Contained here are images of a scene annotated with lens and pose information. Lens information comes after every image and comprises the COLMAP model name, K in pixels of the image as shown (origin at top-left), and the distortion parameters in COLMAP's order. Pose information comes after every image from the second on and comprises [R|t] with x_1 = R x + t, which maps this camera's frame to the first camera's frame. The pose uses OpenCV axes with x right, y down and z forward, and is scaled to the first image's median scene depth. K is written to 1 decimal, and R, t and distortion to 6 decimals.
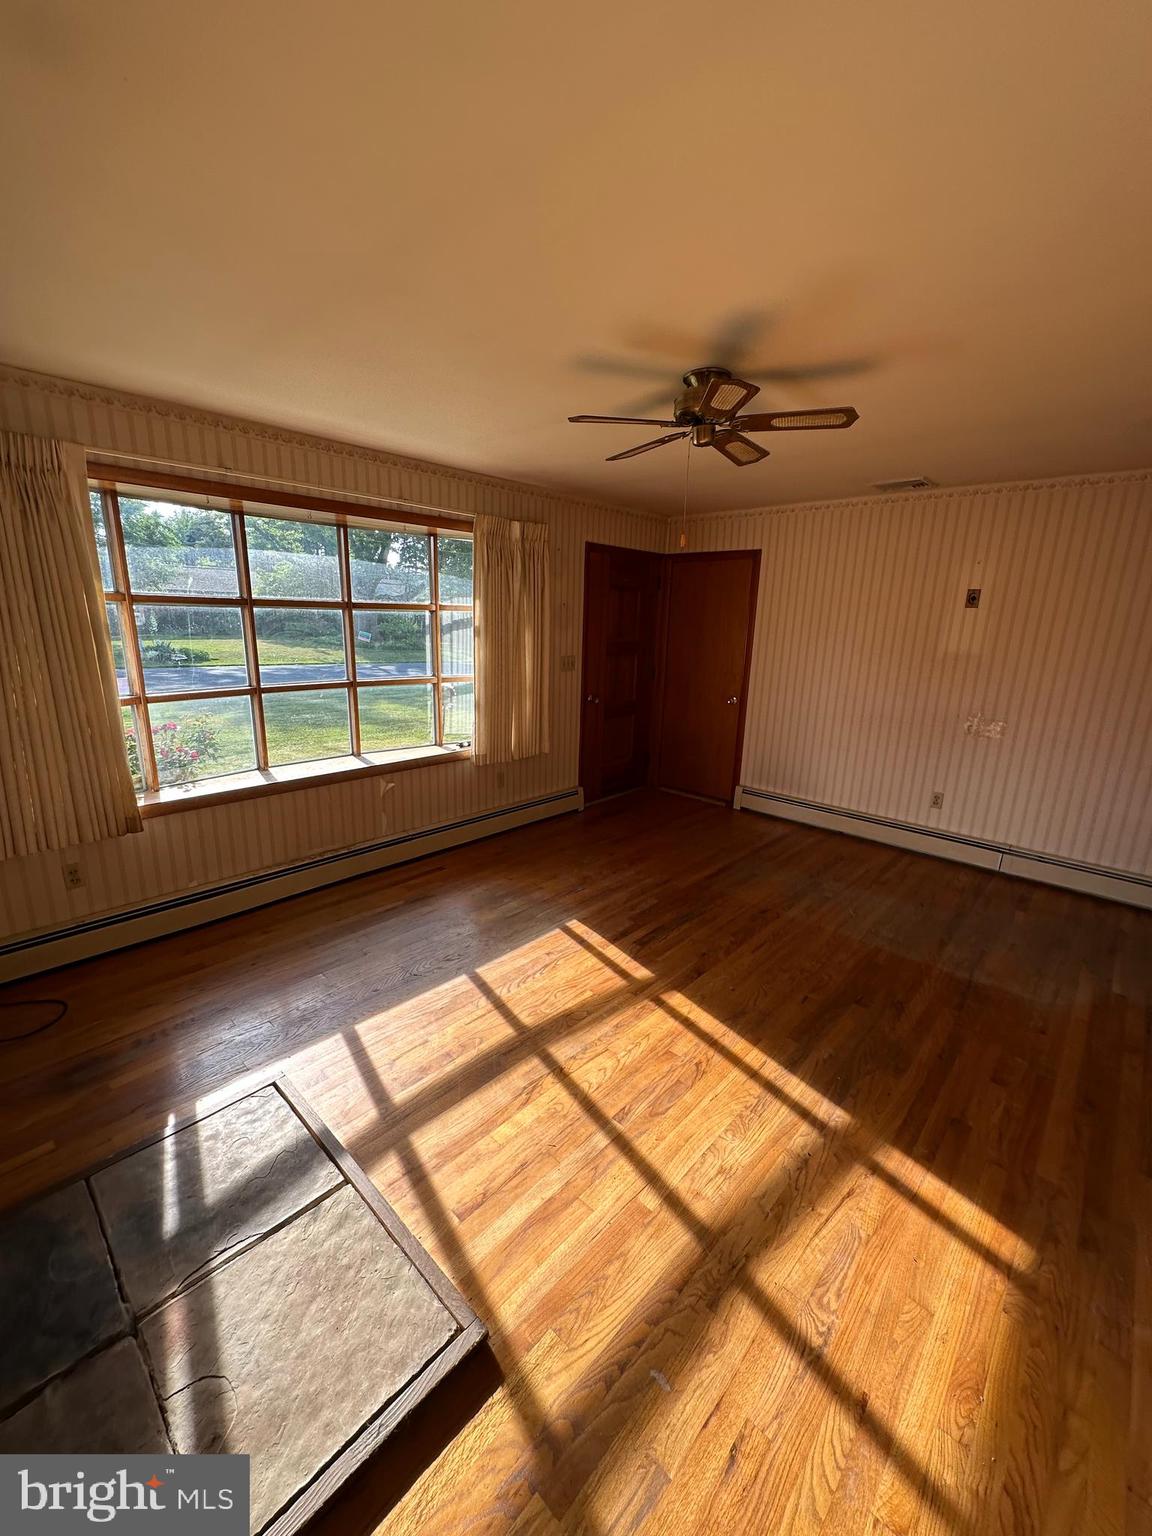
lens RADIAL K [[610.9, 0, 575.8], [0, 610.9, 770.8], [0, 0, 1]] dist [-0.007949, 0.000118]
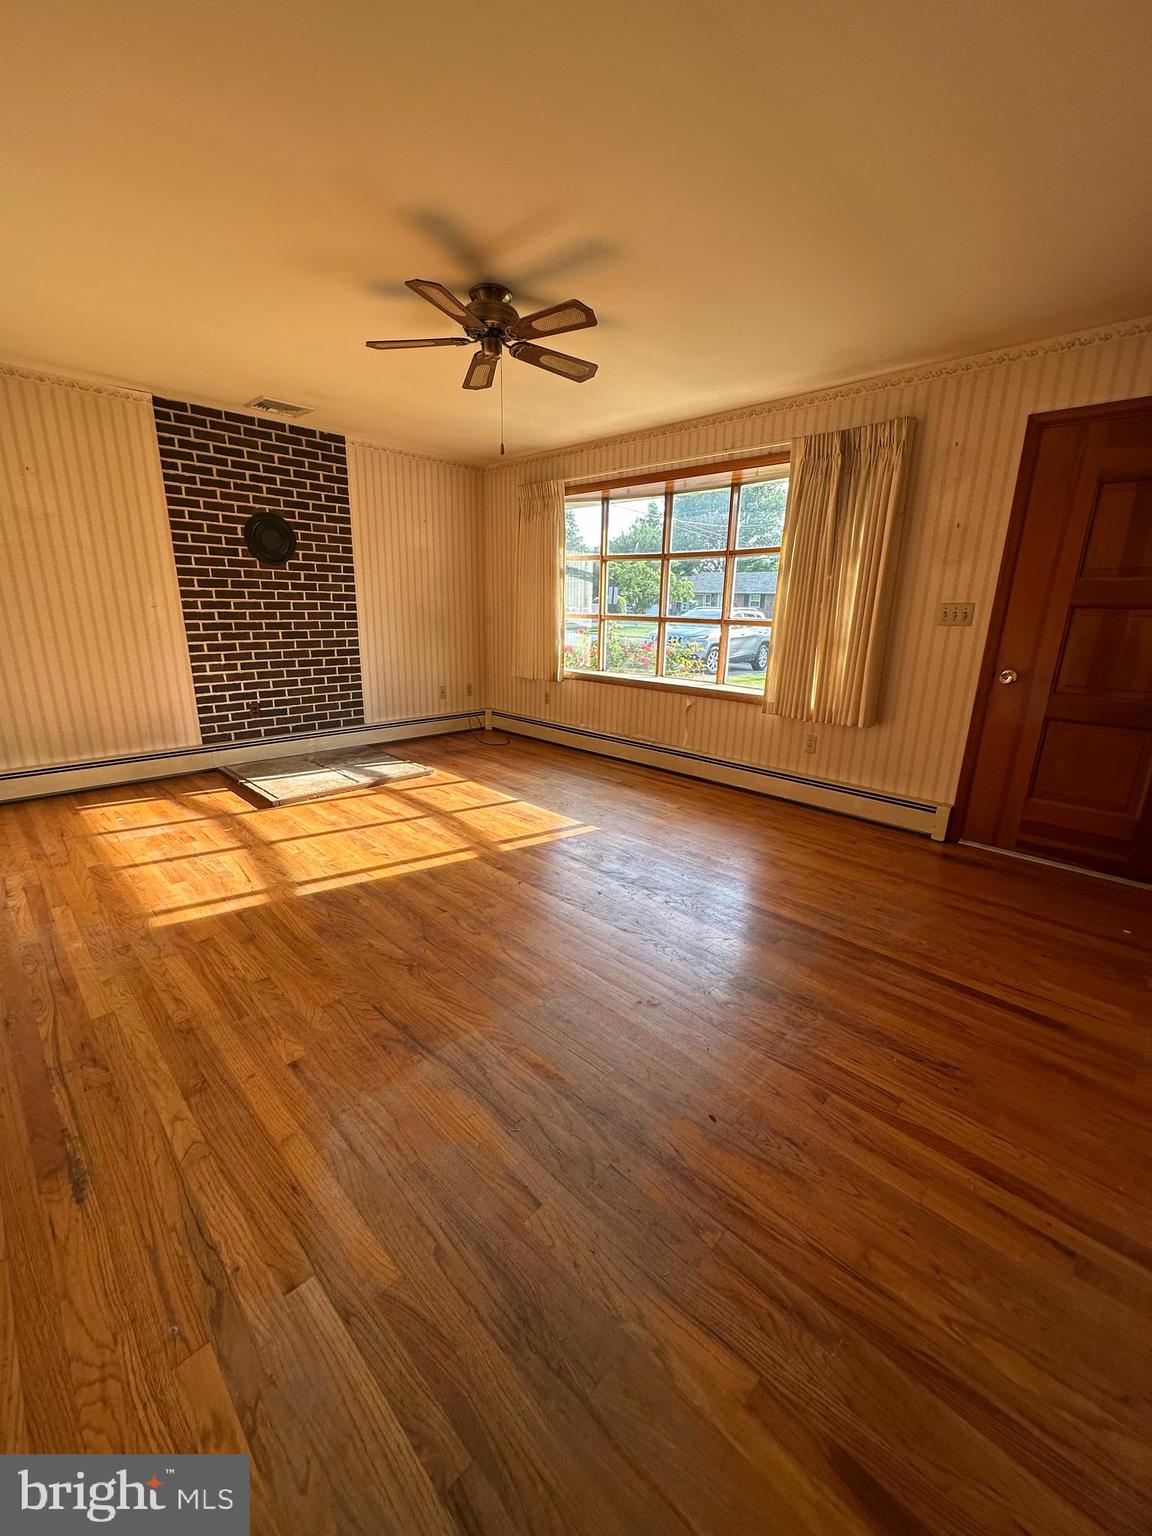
lens RADIAL K [[610.9, 0, 575.6], [0, 610.9, 768.3], [0, 0, 1]] dist [-0.007949, 0.000118]
pose [[-0.027040, 0.235103, -0.971594, 1.284613], [-0.265626, 0.935318, 0.233717, -0.116770], [0.963697, 0.264401, 0.037158, 1.138464]]
